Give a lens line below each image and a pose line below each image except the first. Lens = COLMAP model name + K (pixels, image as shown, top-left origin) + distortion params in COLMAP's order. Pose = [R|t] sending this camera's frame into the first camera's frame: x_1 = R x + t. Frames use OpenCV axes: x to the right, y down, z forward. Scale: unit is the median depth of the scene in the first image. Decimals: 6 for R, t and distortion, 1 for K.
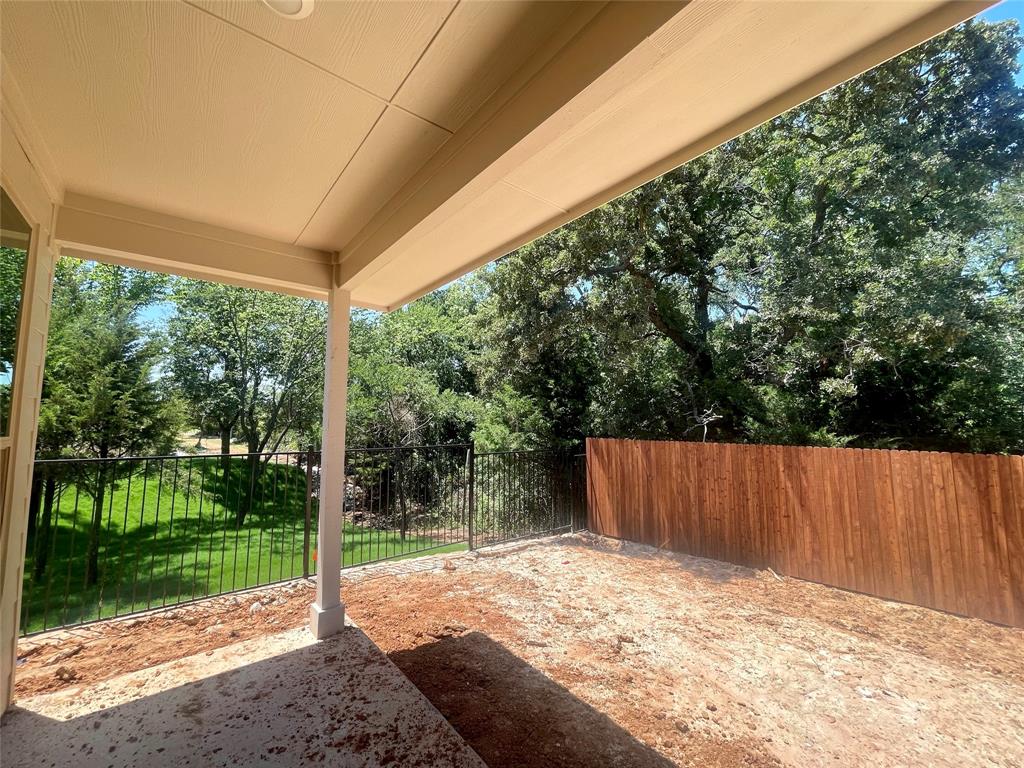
lens RADIAL K [[410.9, 0, 512.0], [0, 410.9, 384.0], [0, 0, 1]] dist [0.001210, 0.000223]
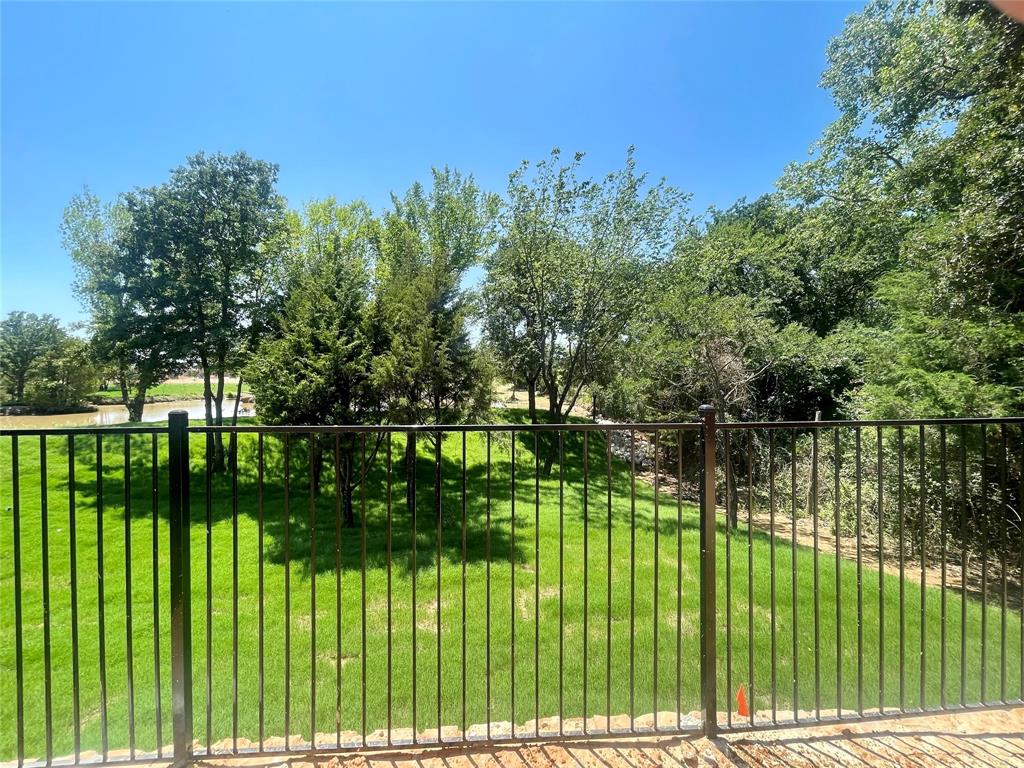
lens RADIAL K [[410.9, 0, 512.0], [0, 410.9, 384.0], [0, 0, 1]] dist [0.001210, 0.000223]
pose [[0.793783, -0.000401, -0.608201, -0.107769], [0.066308, 0.994096, 0.085886, 0.022772], [0.604576, -0.108503, 0.789123, 0.158751]]
